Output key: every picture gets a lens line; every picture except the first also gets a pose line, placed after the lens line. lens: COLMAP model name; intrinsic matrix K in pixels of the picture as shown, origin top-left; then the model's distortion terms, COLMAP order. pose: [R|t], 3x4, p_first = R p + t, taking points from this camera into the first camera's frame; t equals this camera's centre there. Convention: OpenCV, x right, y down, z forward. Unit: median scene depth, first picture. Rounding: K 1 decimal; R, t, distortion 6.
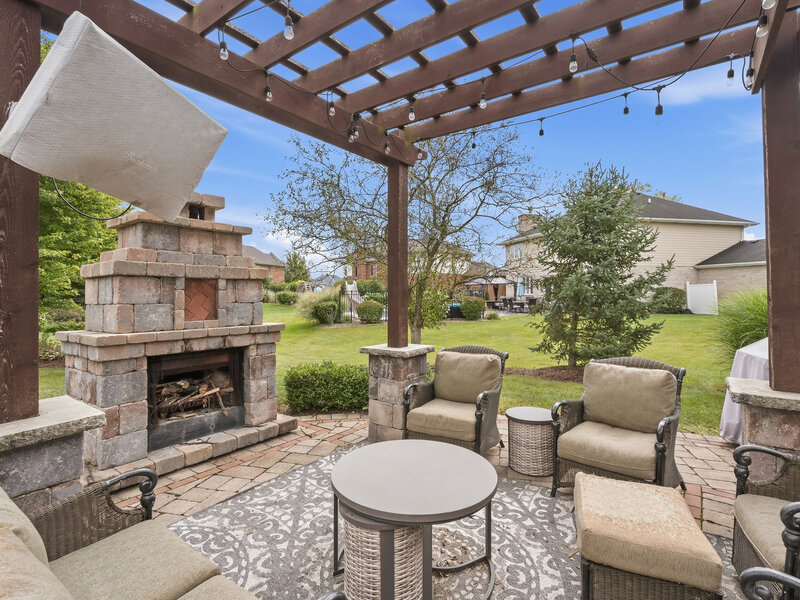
lens RADIAL K [[408.6, 0, 398.4], [0, 408.6, 279.2], [0, 0, 1]] dist [-0.000648, 0.000123]
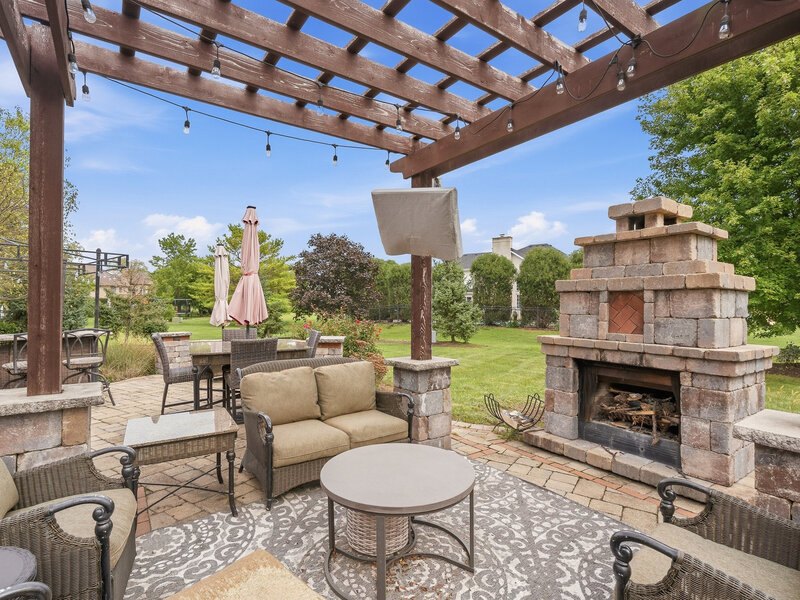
lens RADIAL K [[409.6, 0, 400.0], [0, 409.6, 300.0], [0, 0, 1]] dist [0.000089, 0.000814]
pose [[-0.317540, -0.012813, -0.948158, 0.651829], [0.026073, 0.999413, -0.022238, 0.029035], [0.947886, -0.031782, -0.317019, 0.836917]]
